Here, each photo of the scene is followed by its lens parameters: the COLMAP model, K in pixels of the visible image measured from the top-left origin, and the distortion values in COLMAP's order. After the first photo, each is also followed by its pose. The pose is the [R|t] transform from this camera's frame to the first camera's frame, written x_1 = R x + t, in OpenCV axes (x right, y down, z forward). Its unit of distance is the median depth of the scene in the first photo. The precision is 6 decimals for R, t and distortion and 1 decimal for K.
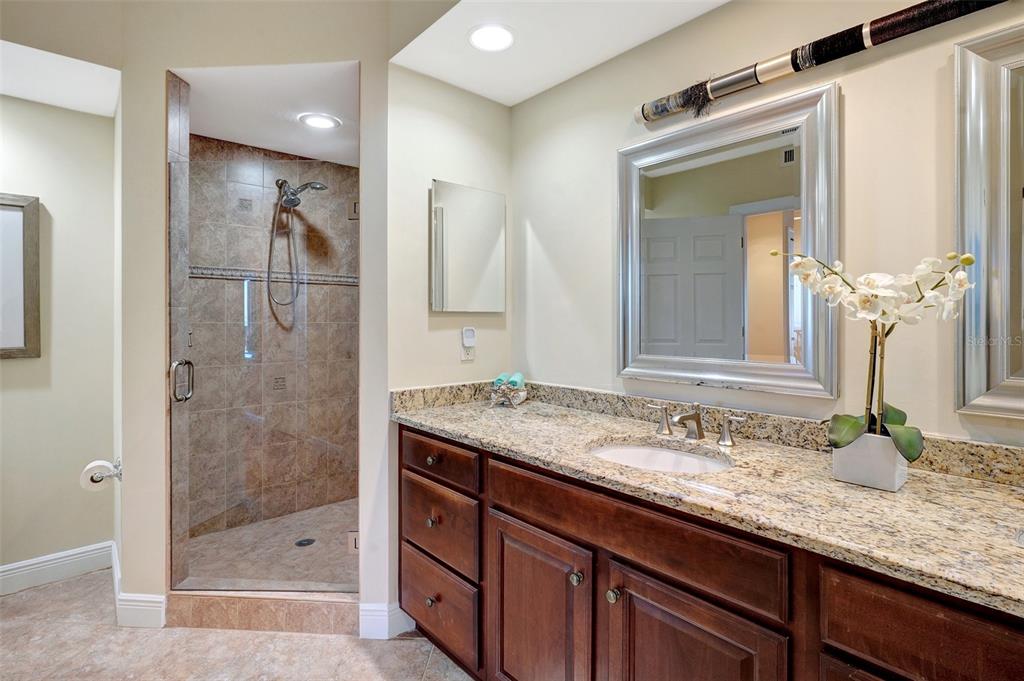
lens RADIAL K [[503.5, 0, 510.4], [0, 503.5, 318.0], [0, 0, 1]] dist [-0.003020, 0.000210]
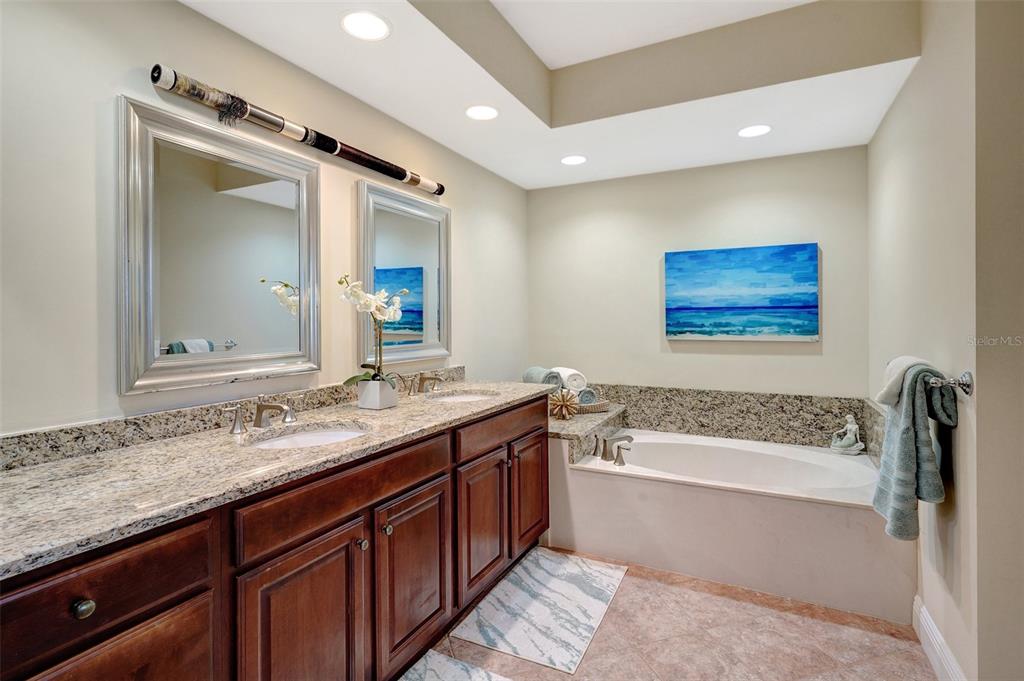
lens RADIAL K [[503.5, 0, 510.4], [0, 503.5, 318.0], [0, 0, 1]] dist [-0.003020, 0.000210]
pose [[-0.370870, 0.004040, 0.928676, -0.872081], [-0.000609, 0.999989, -0.004594, 0.004071], [-0.928685, -0.002269, -0.370863, 0.910527]]
